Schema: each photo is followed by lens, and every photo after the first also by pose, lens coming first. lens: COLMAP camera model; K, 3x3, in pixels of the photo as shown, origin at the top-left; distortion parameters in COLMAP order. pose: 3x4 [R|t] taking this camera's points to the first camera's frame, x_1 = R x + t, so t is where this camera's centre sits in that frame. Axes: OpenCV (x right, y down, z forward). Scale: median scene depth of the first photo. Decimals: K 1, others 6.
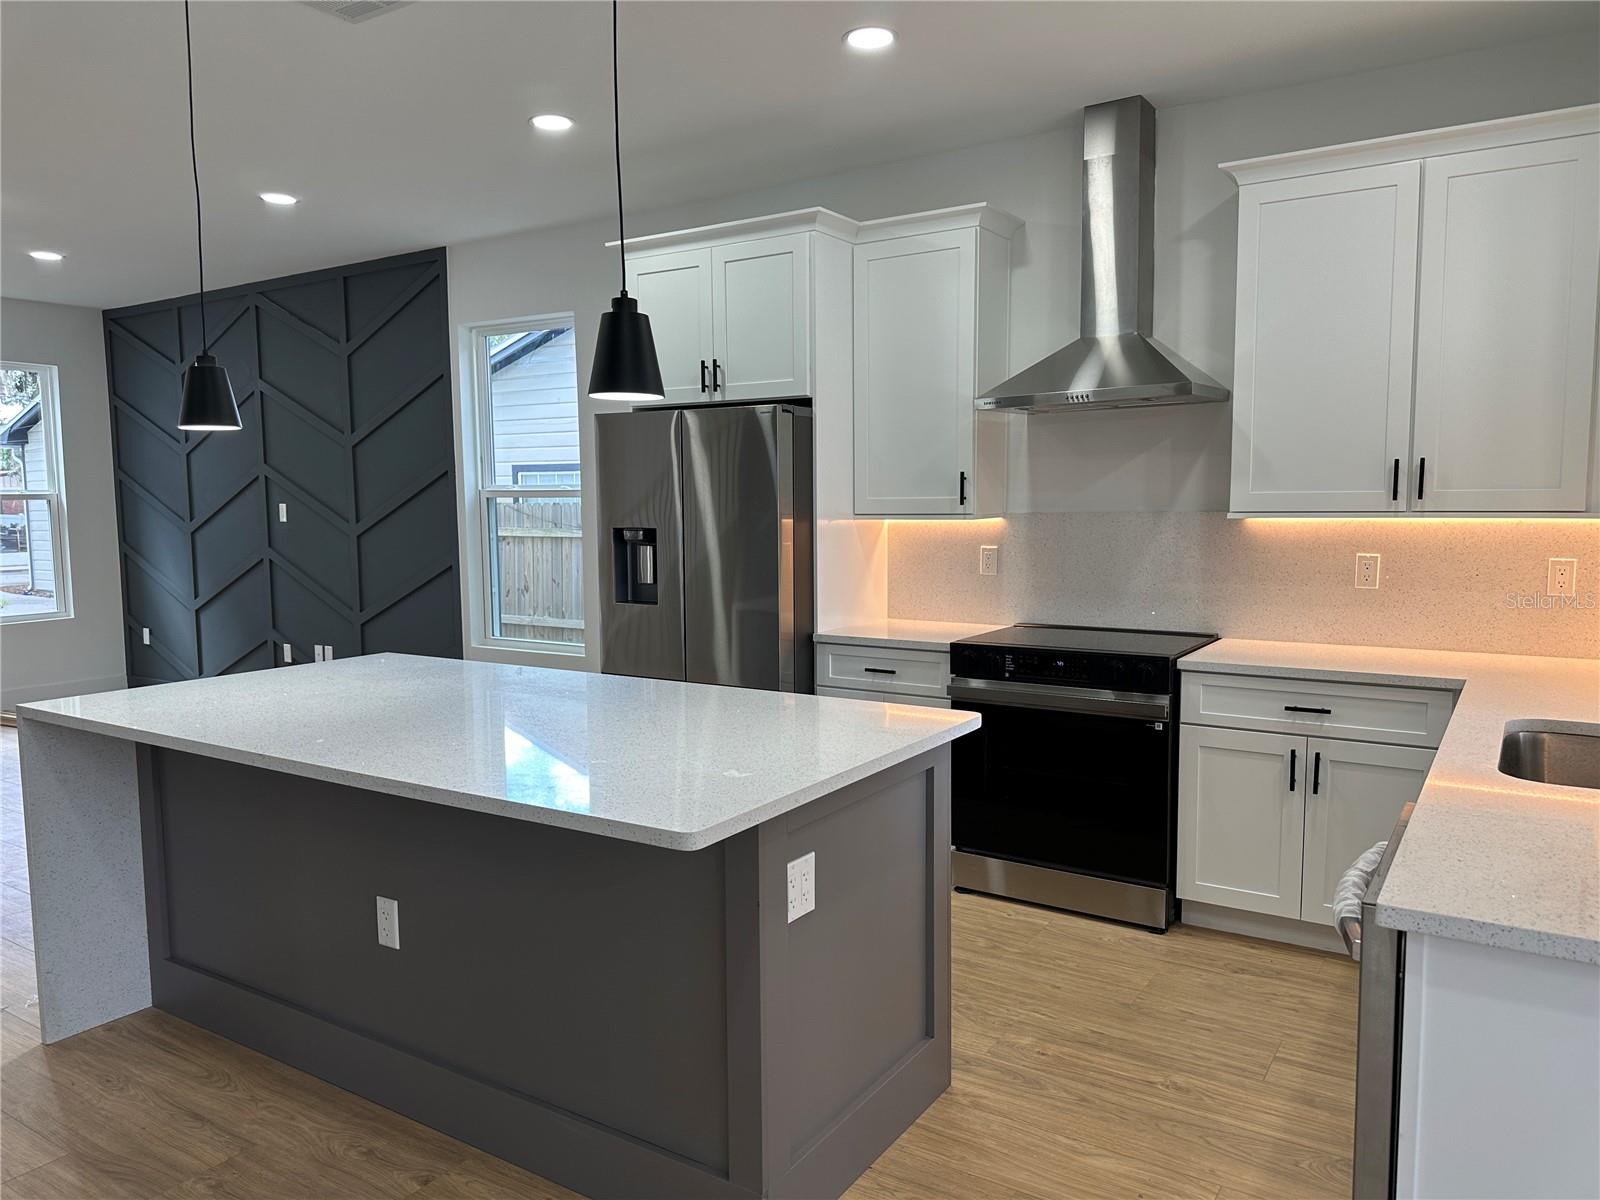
lens RADIAL K [[1125.8, 0, 790.7], [0, 1125.8, 601.4], [0, 0, 1]] dist [0.097658, -0.136162]
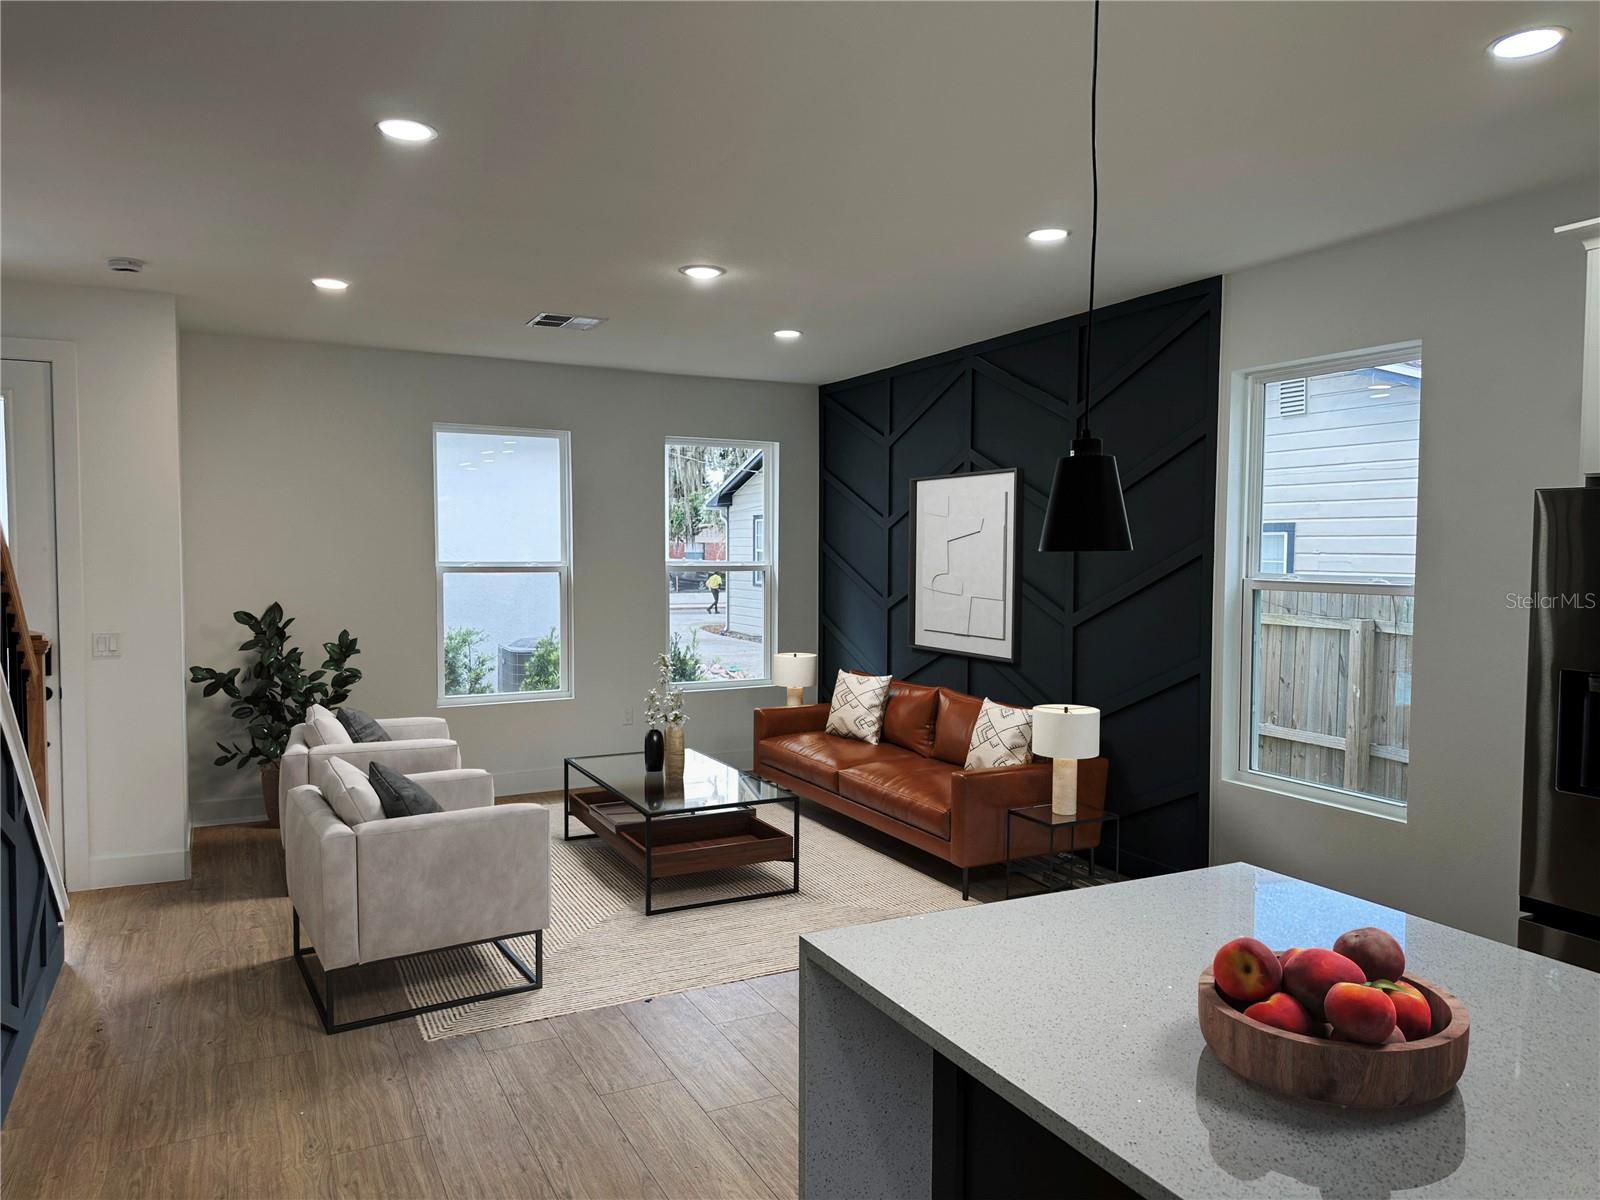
lens RADIAL K [[1125.8, 0, 790.7], [0, 1125.8, 601.4], [0, 0, 1]] dist [0.097658, -0.136162]
pose [[0.865841, 0.034561, -0.499124, -0.155316], [-0.056056, 0.998031, -0.028136, -0.044897], [0.497169, 0.052340, 0.866074, 0.173348]]
